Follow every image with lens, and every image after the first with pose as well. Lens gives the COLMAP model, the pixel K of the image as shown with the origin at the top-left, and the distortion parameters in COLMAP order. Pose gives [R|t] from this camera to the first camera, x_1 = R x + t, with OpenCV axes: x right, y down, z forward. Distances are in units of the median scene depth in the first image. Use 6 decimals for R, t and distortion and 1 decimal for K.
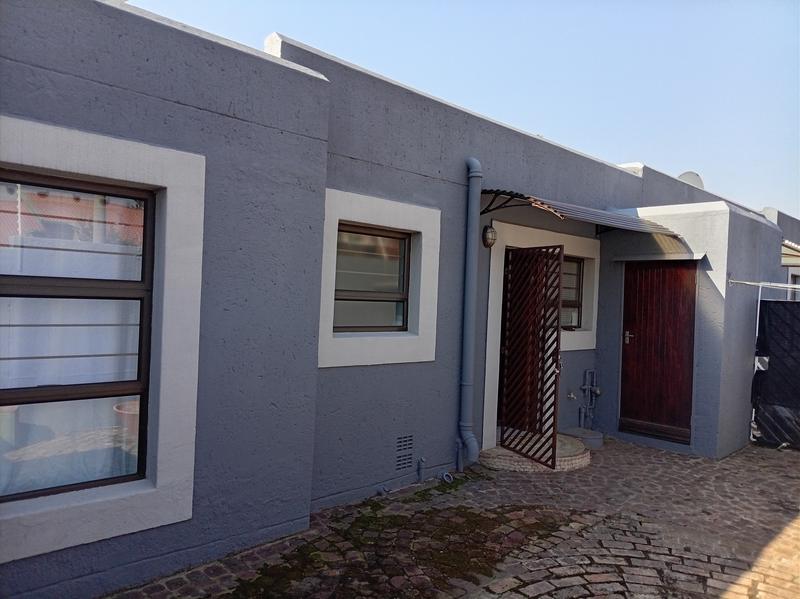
lens RADIAL K [[595.1, 0, 400.0], [0, 595.1, 299.5], [0, 0, 1]] dist [0.052397, -0.069577]
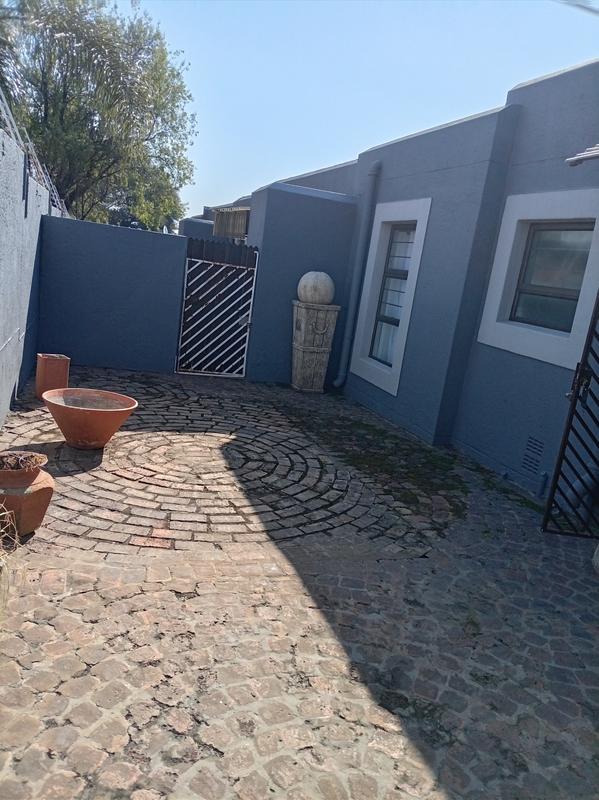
lens RADIAL K [[595.1, 0, 299.5], [0, 595.1, 400.0], [0, 0, 1]] dist [0.052397, -0.069577]
pose [[-0.421048, 0.108501, -0.900526, 1.235288], [-0.160333, 0.968283, 0.191629, 0.052240], [0.892756, 0.225069, -0.390297, 1.217910]]
